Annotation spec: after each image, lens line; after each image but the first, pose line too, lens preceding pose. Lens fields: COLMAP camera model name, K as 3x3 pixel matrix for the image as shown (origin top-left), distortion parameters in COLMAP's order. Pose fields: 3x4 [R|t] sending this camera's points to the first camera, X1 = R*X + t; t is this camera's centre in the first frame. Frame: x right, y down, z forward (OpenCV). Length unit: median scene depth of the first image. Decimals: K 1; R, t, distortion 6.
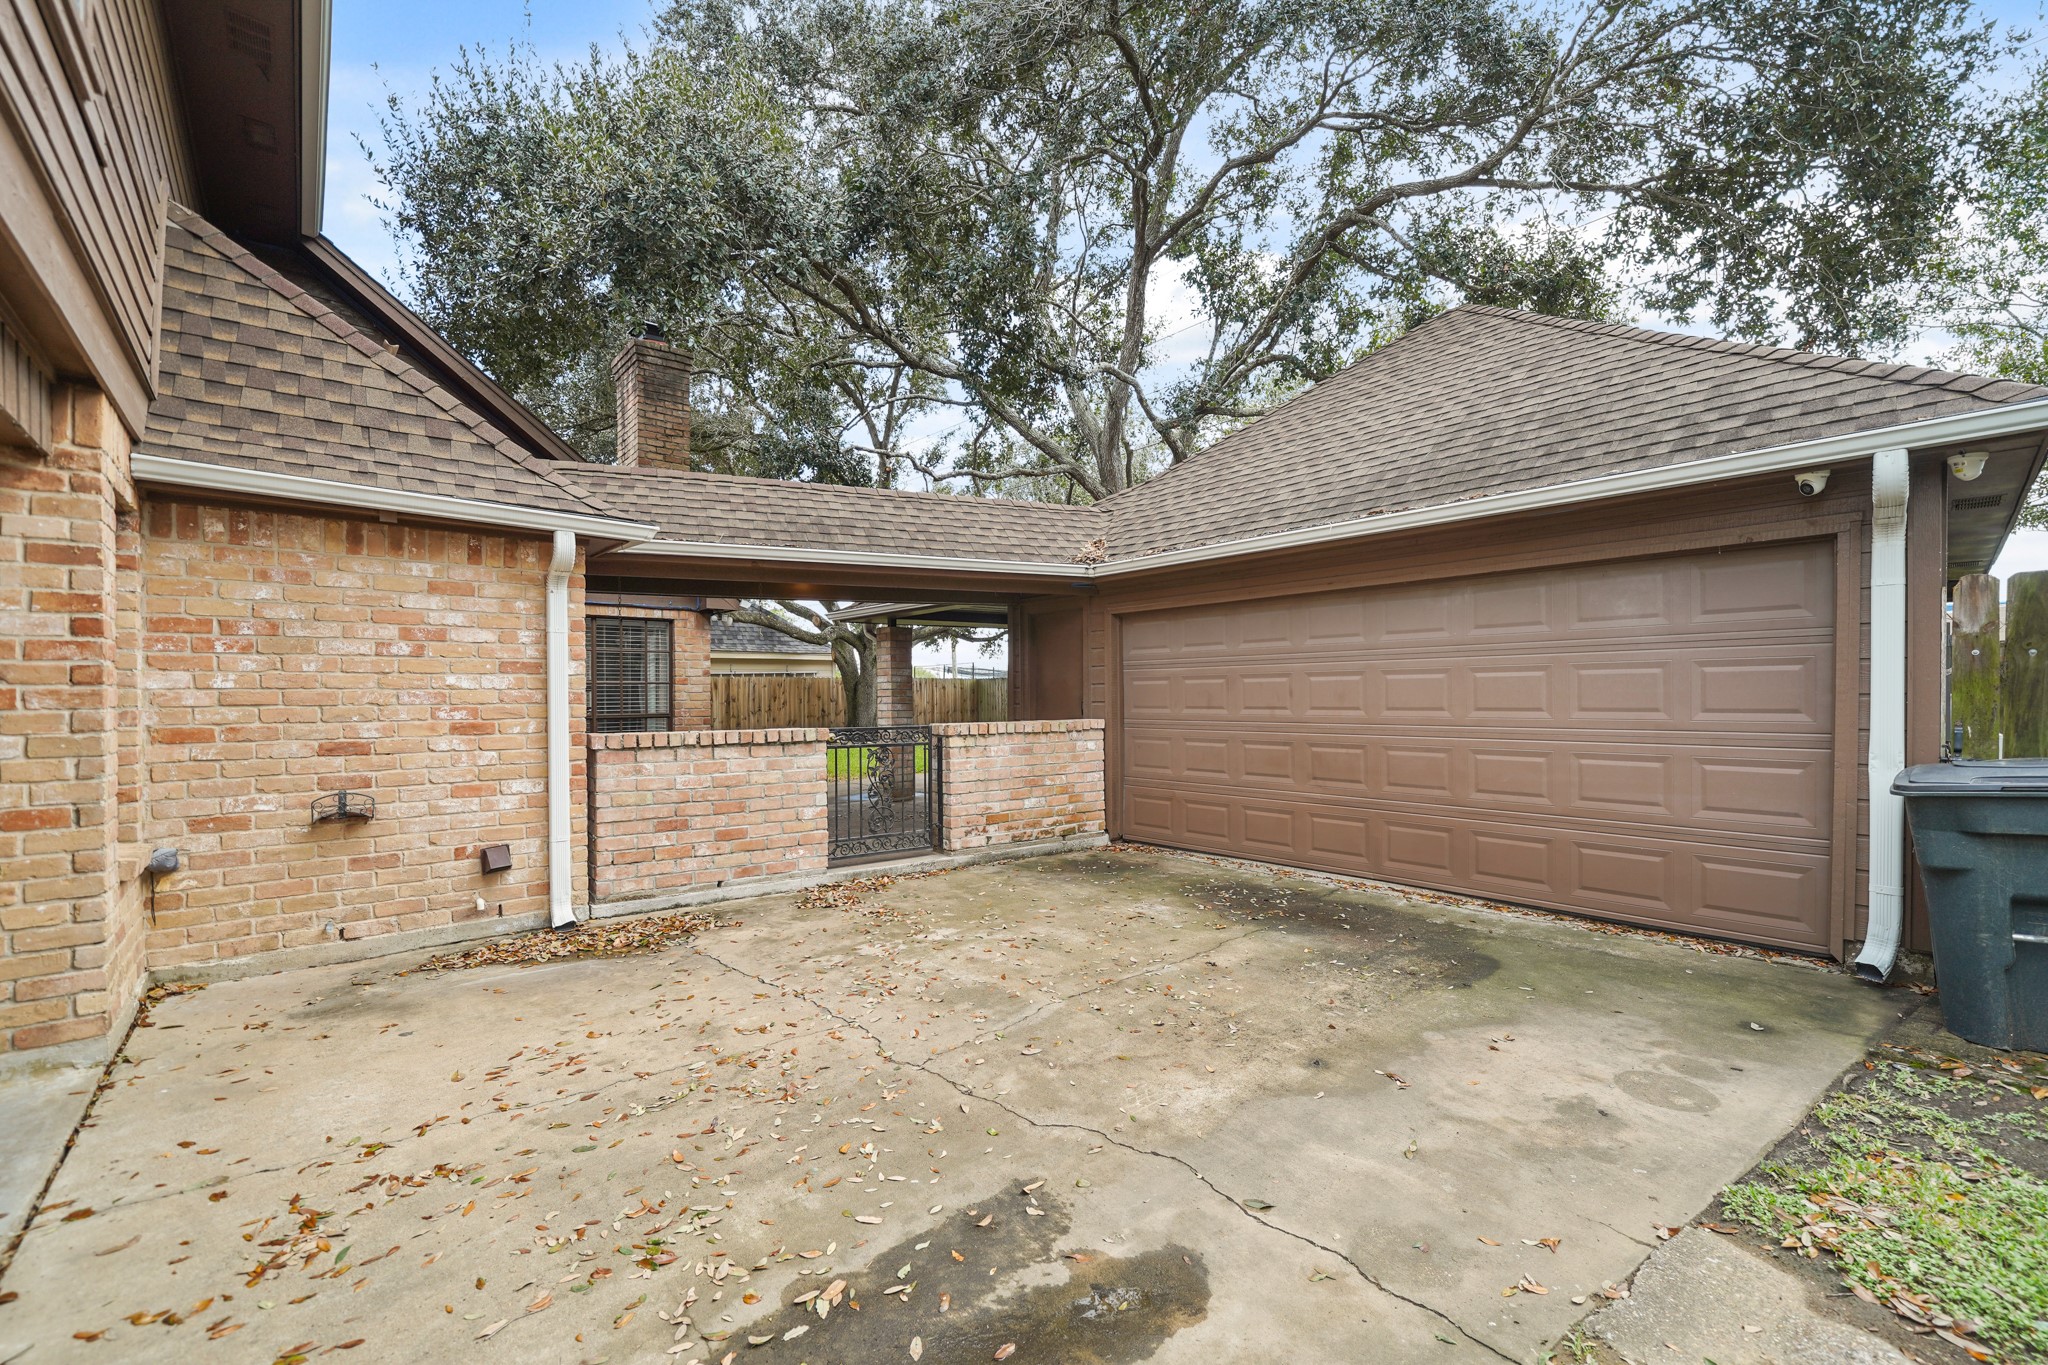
lens RADIAL K [[832.3, 0, 1021.0], [0, 832.3, 693.1], [0, 0, 1]] dist [0.000649, 0.000036]
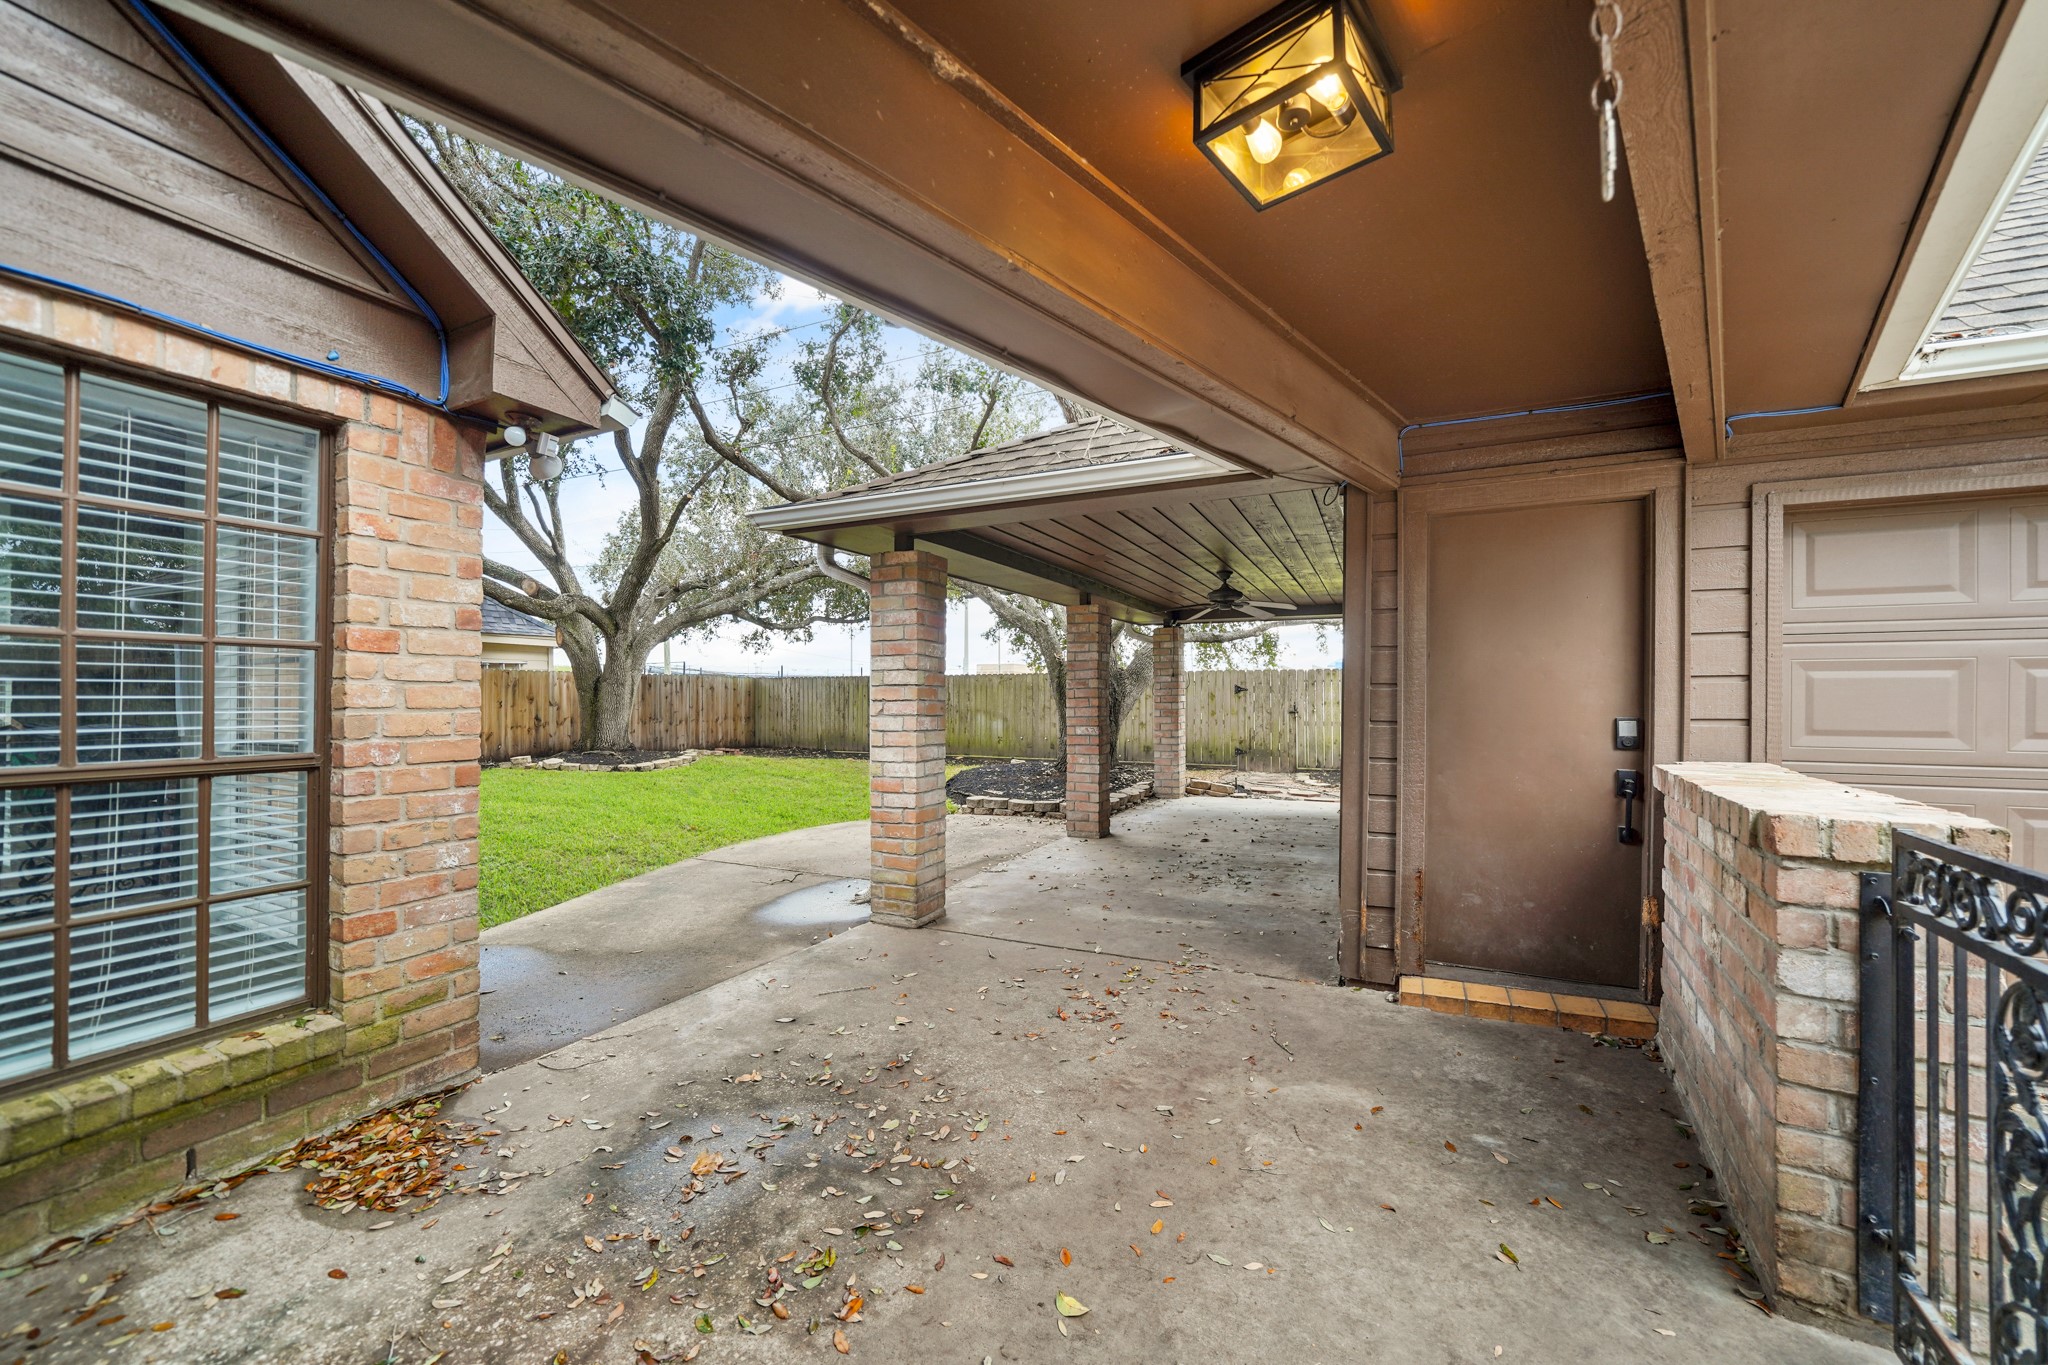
lens RADIAL K [[766.7, 0, 1026.4], [0, 766.7, 688.2], [0, 0, 1]] dist [0.000216, 0.000073]
pose [[0.920310, 0.013774, 0.390946, -0.302043], [-0.008644, 0.999852, -0.014878, 0.003652], [-0.391093, 0.010313, 0.920293, 0.666228]]
